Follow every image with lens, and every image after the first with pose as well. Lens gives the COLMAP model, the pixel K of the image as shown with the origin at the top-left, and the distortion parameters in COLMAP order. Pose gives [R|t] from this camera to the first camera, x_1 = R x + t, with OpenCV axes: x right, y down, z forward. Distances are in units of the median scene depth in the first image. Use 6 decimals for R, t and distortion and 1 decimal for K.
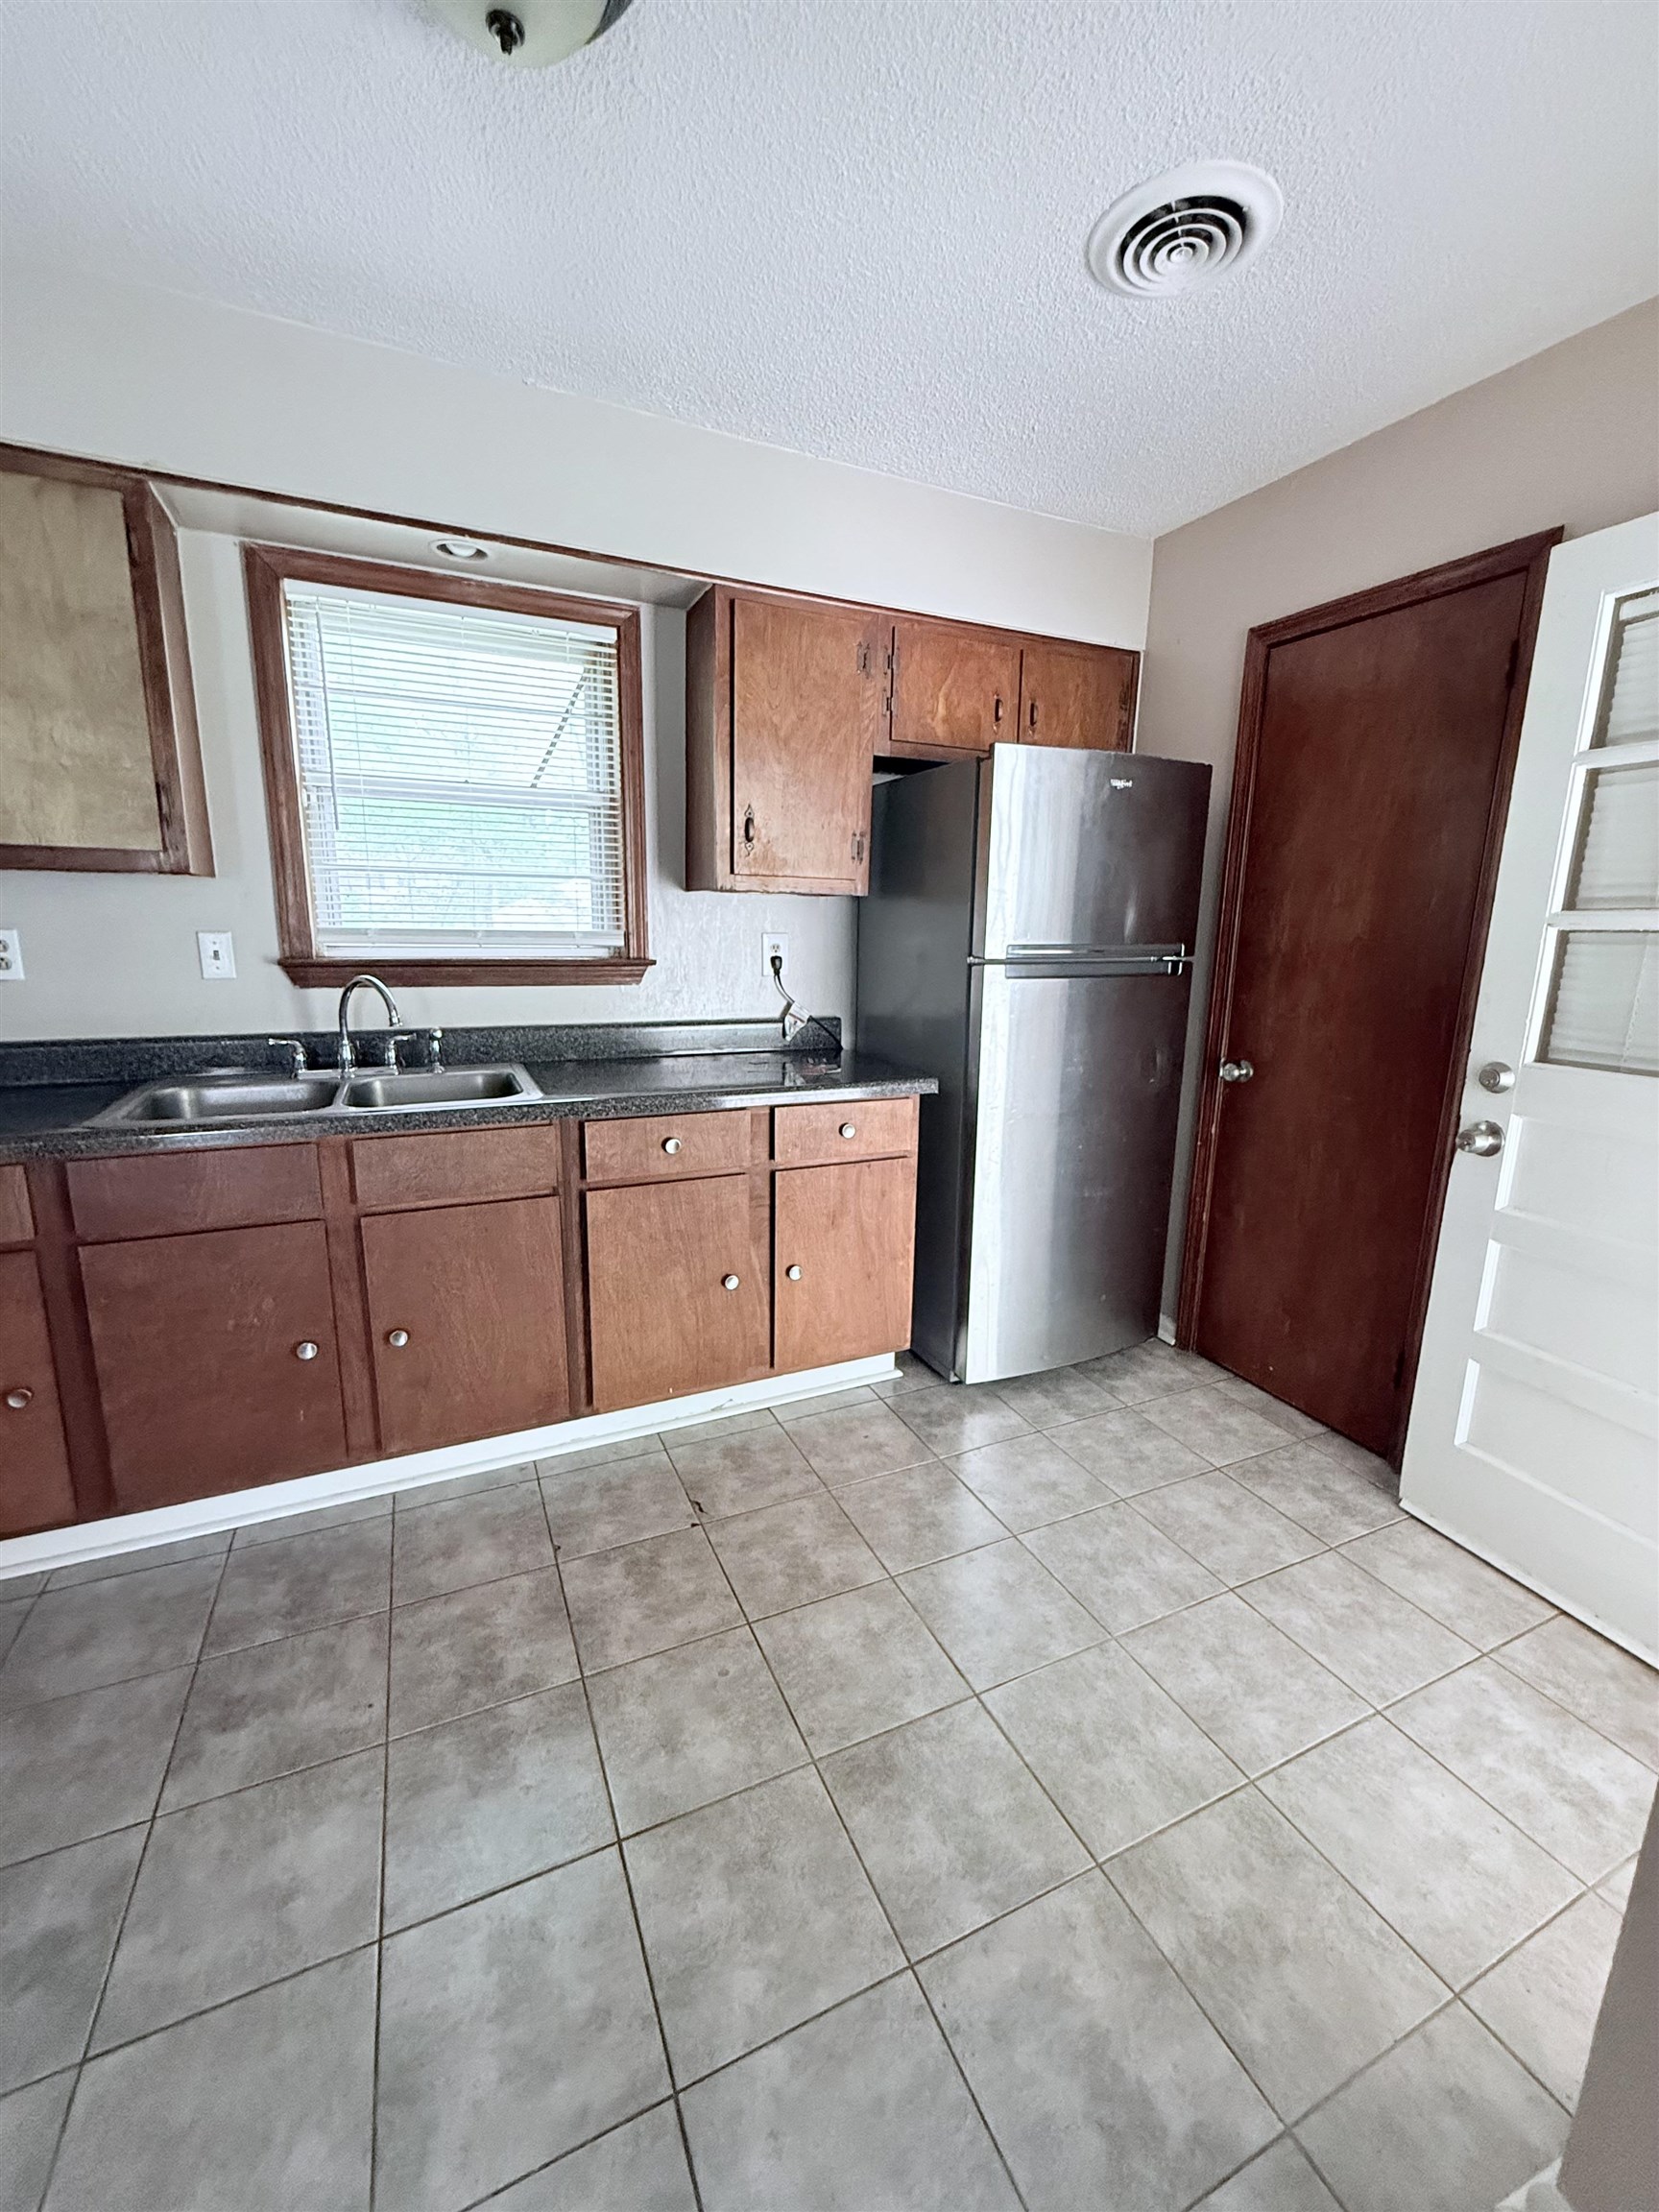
lens RADIAL K [[882.8, 0, 831.8], [0, 882.8, 1099.8], [0, 0, 1]] dist [-0.002114, 0.000396]
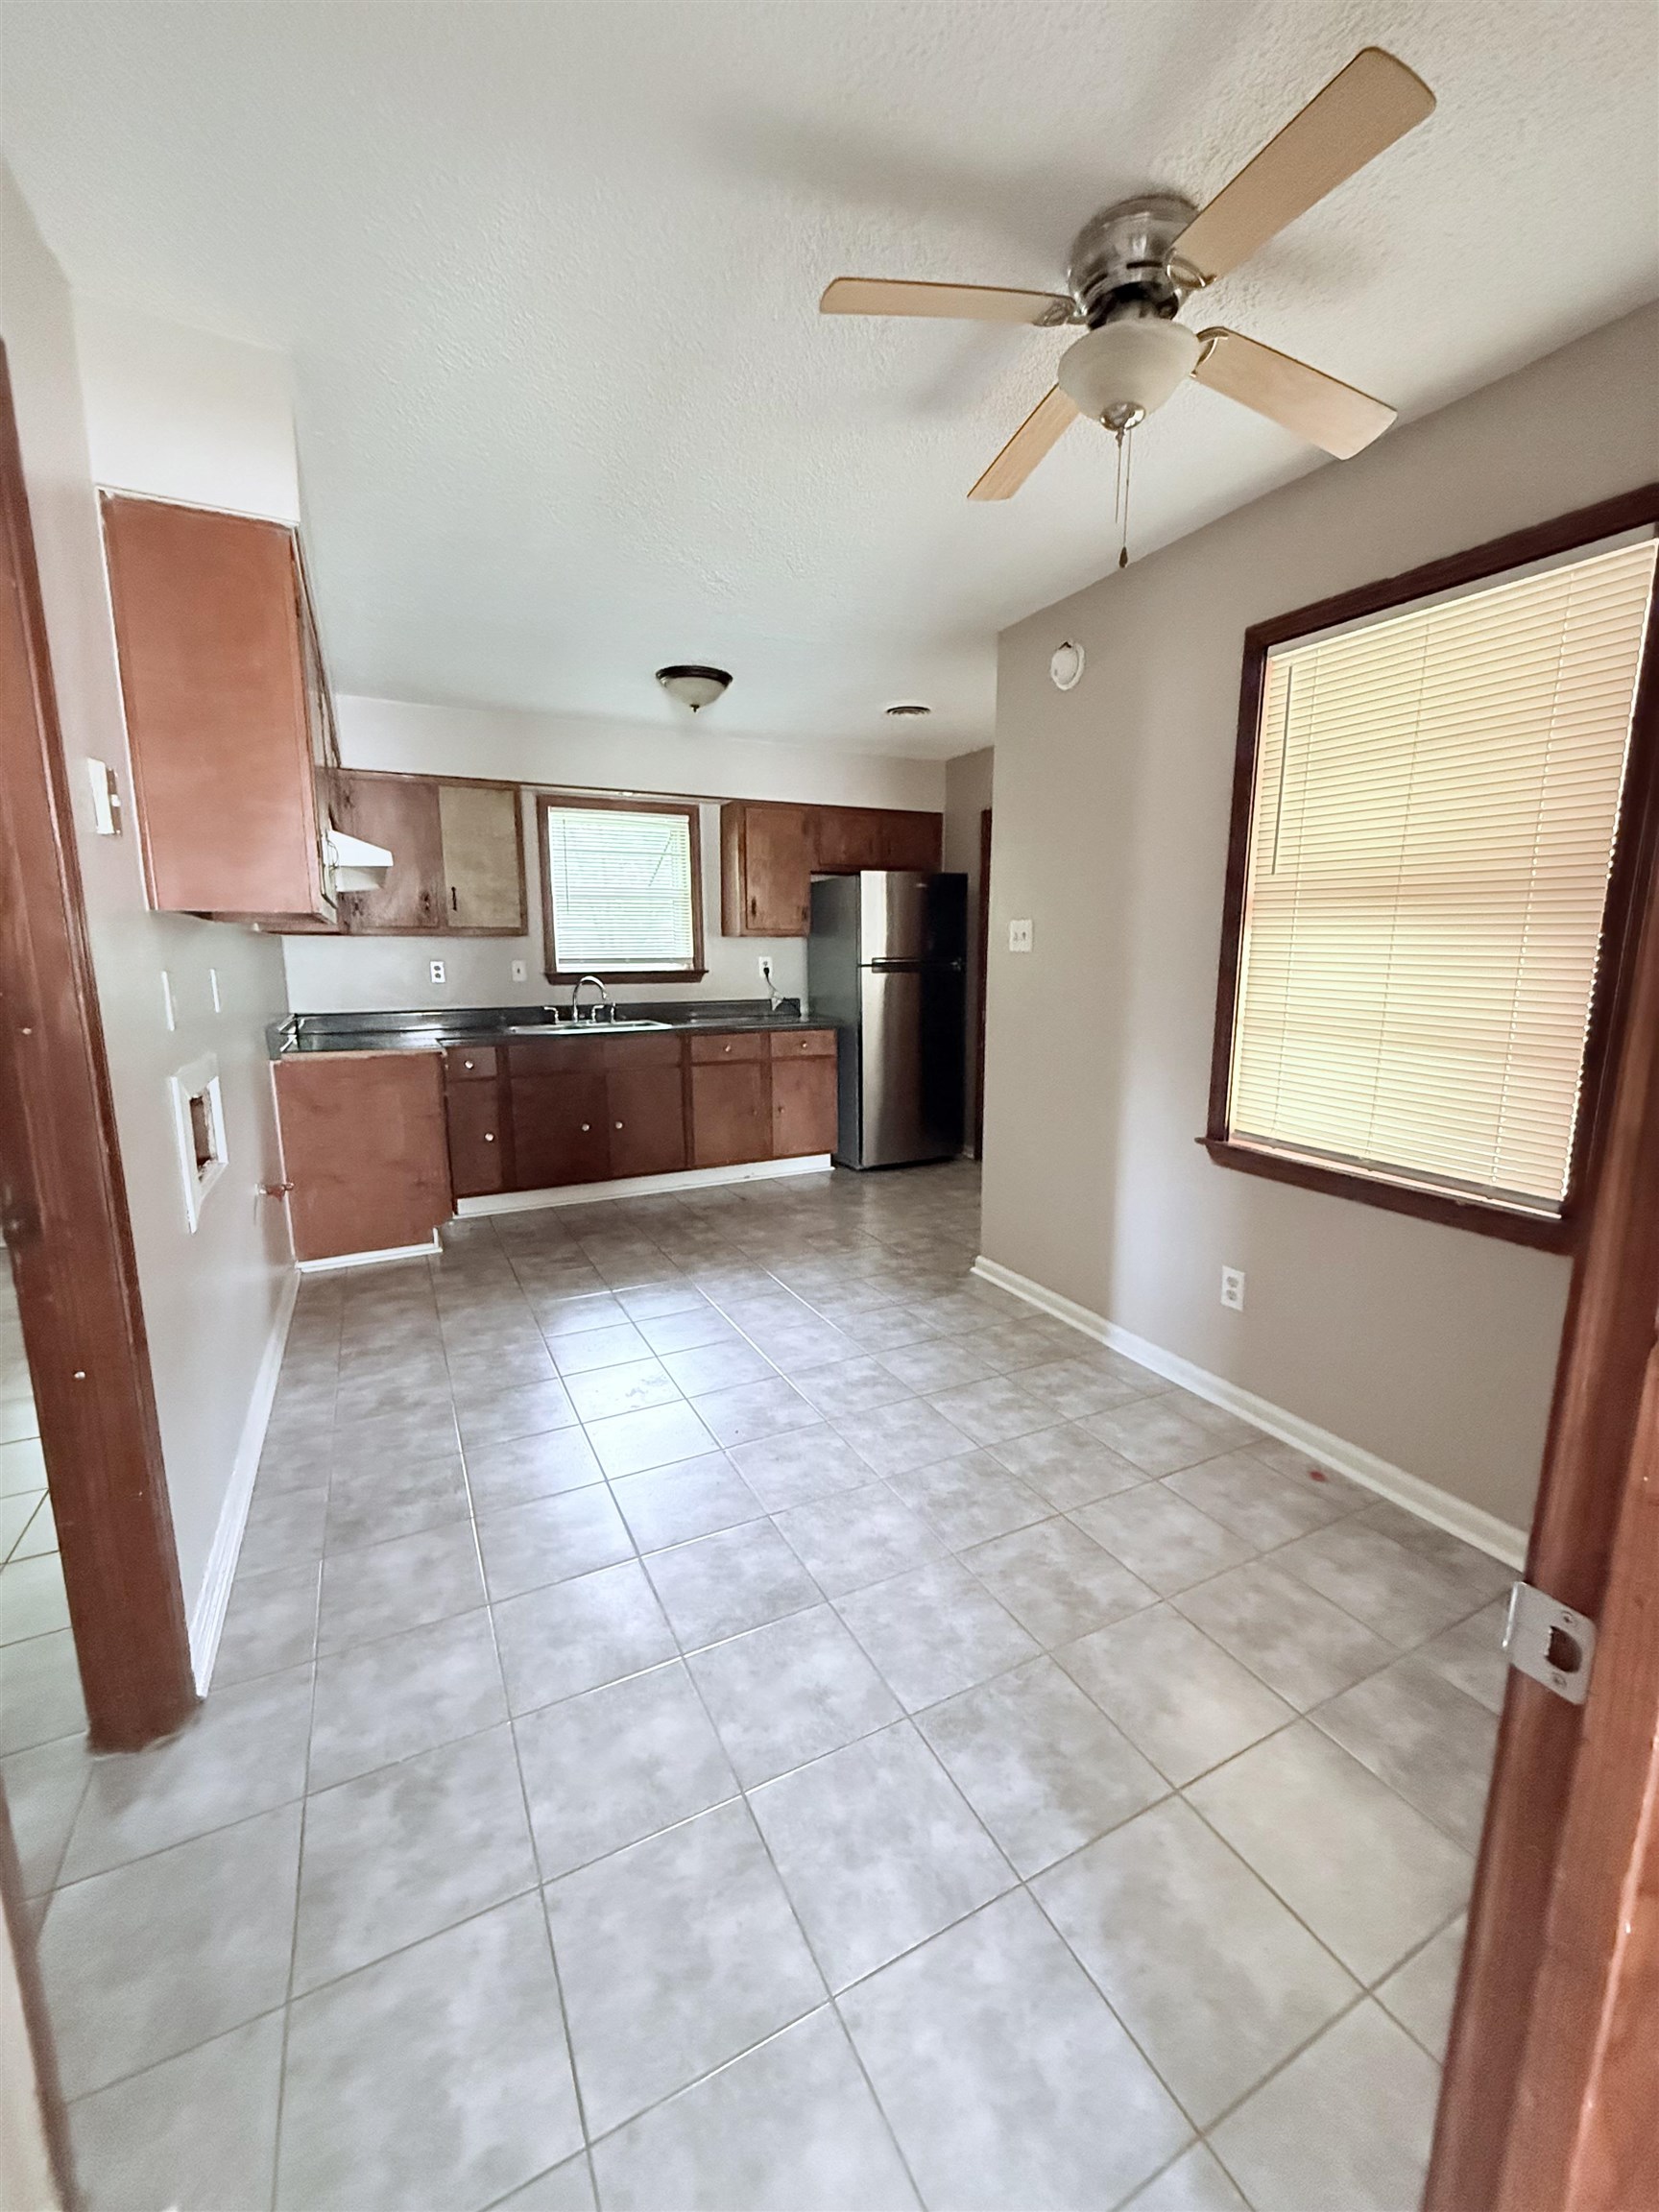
lens RADIAL K [[882.8, 0, 832.8], [0, 882.8, 1099.0], [0, 0, 1]] dist [-0.002114, 0.000396]
pose [[0.998892, -0.029435, 0.036733, 0.007547], [0.030613, 0.999022, -0.031907, 0.268815], [-0.035758, 0.032996, 0.998816, -1.312521]]
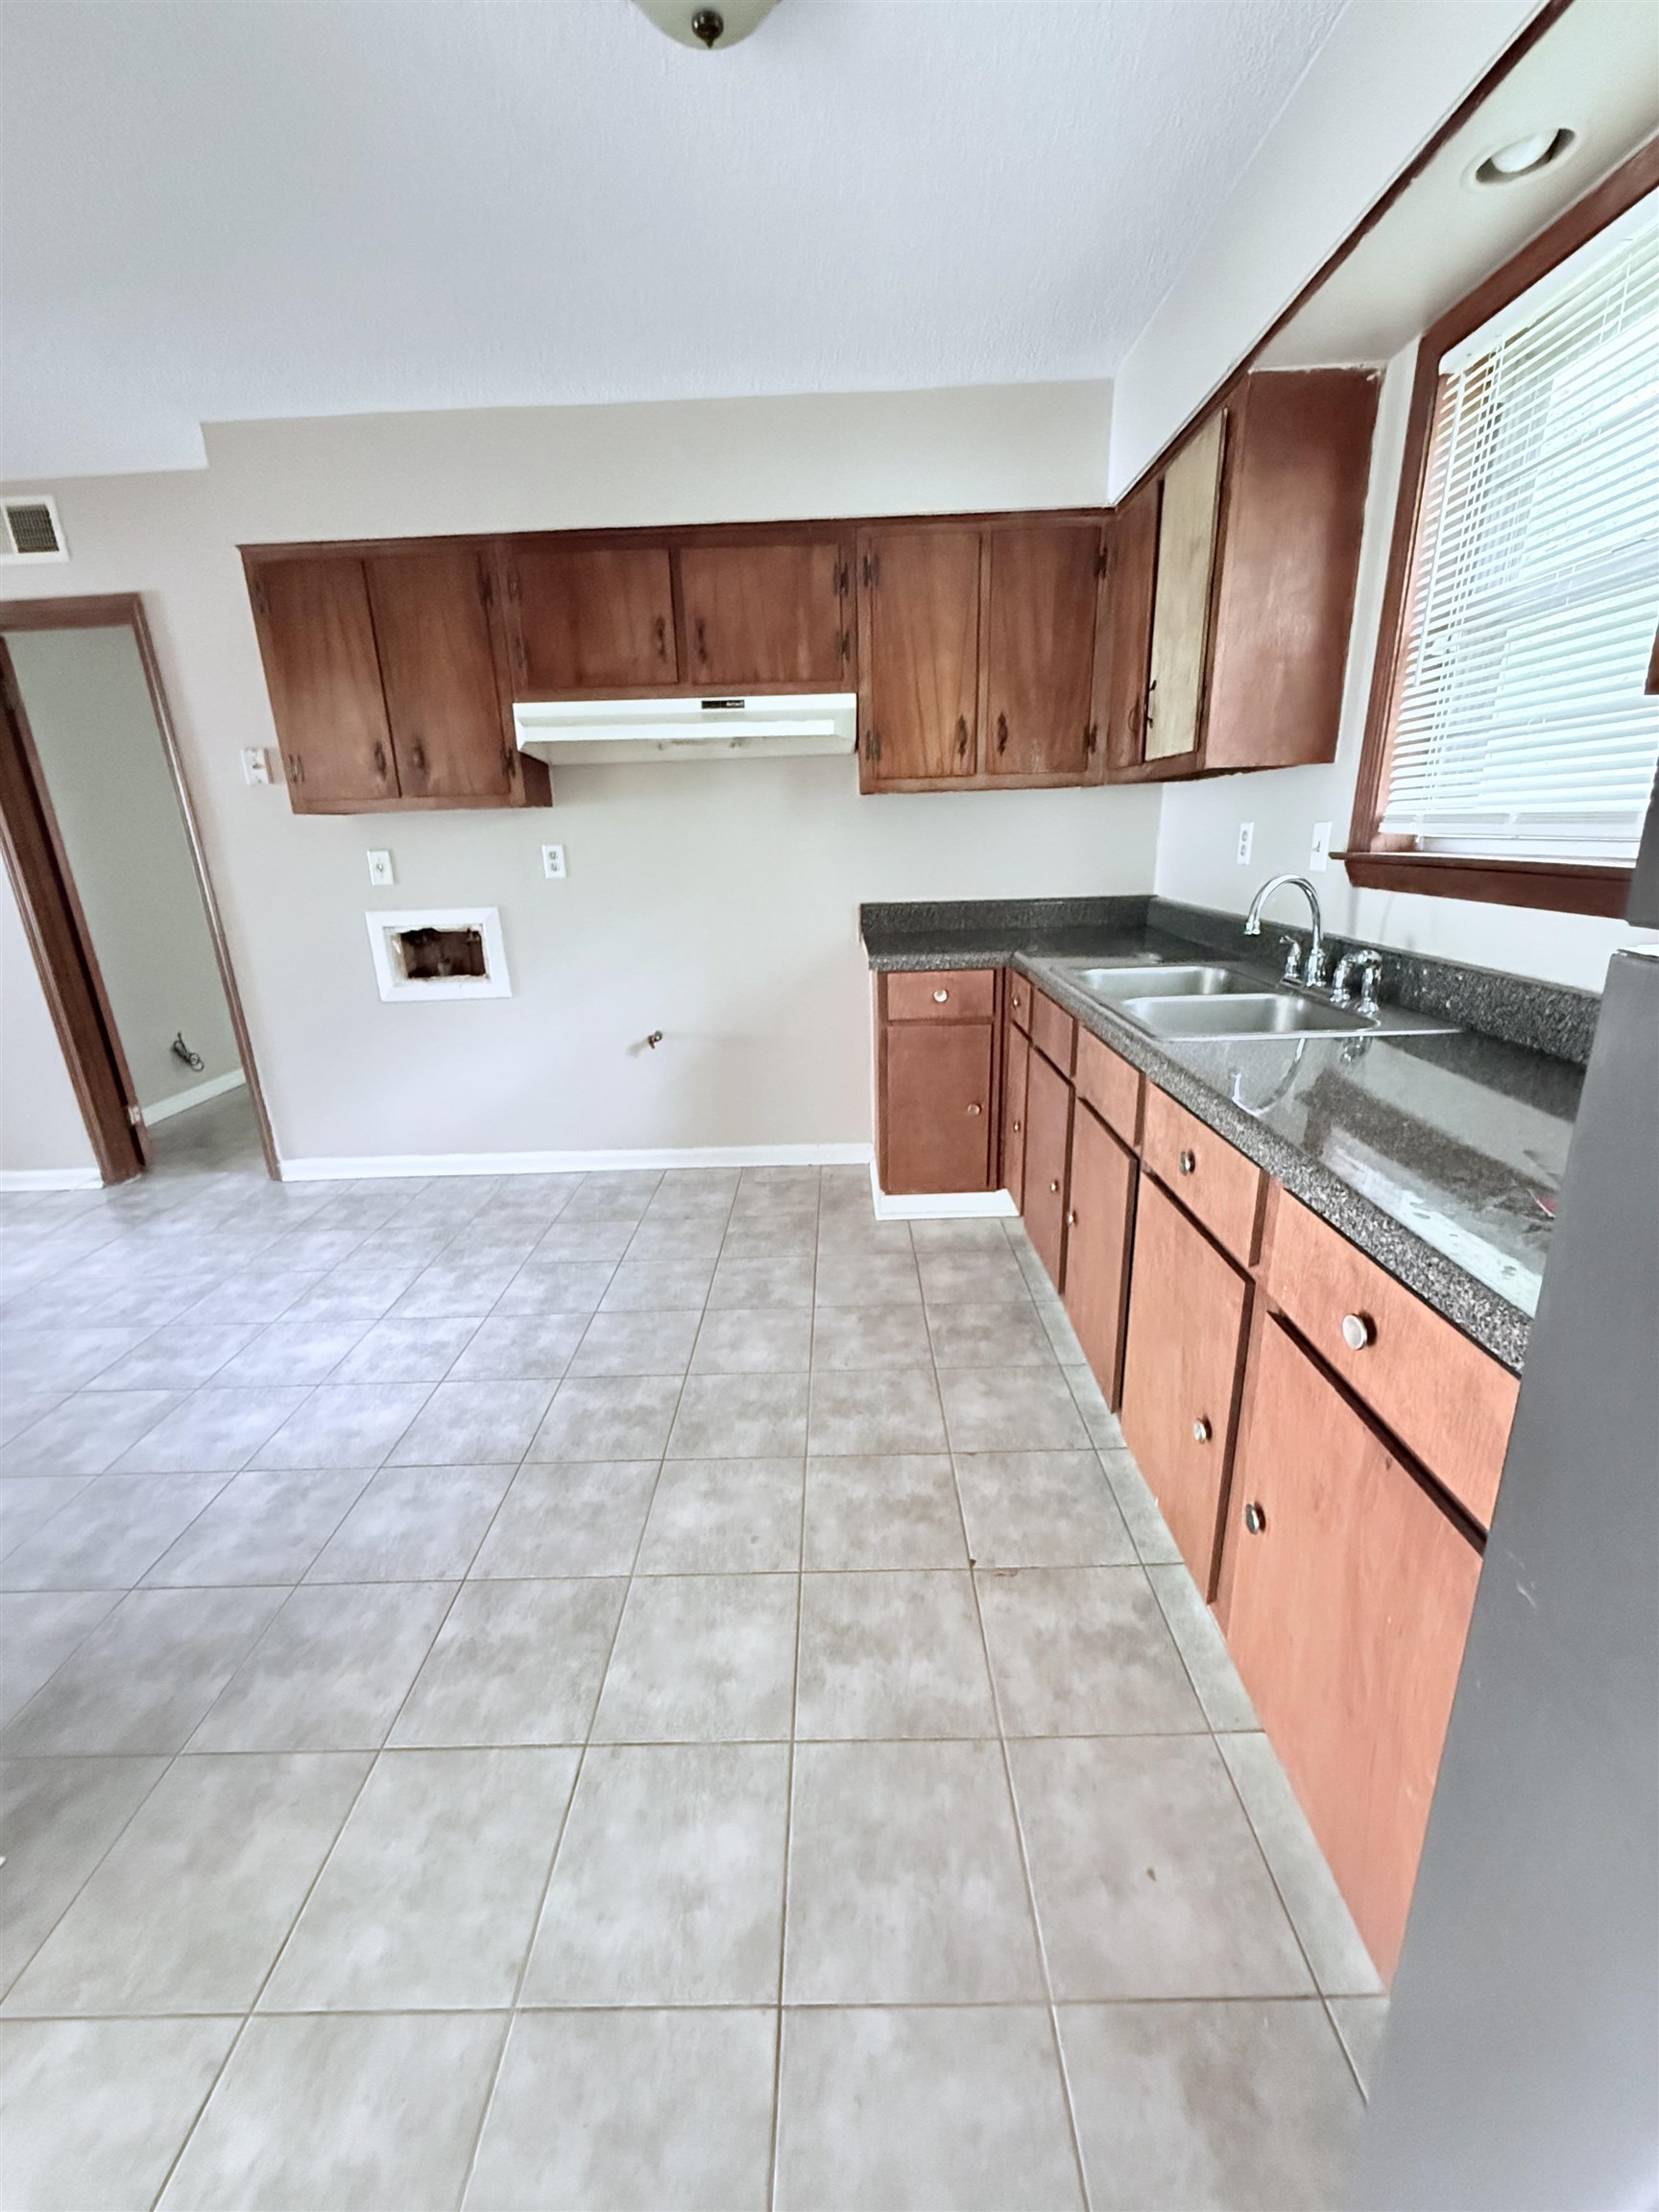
lens RADIAL K [[882.8, 0, 826.3], [0, 882.8, 1096.8], [0, 0, 1]] dist [-0.002114, 0.000396]
pose [[-0.429197, 0.260806, -0.864737, 0.470558], [-0.151946, 0.922910, 0.353766, -0.178285], [0.890339, 0.283229, -0.356481, 0.982919]]
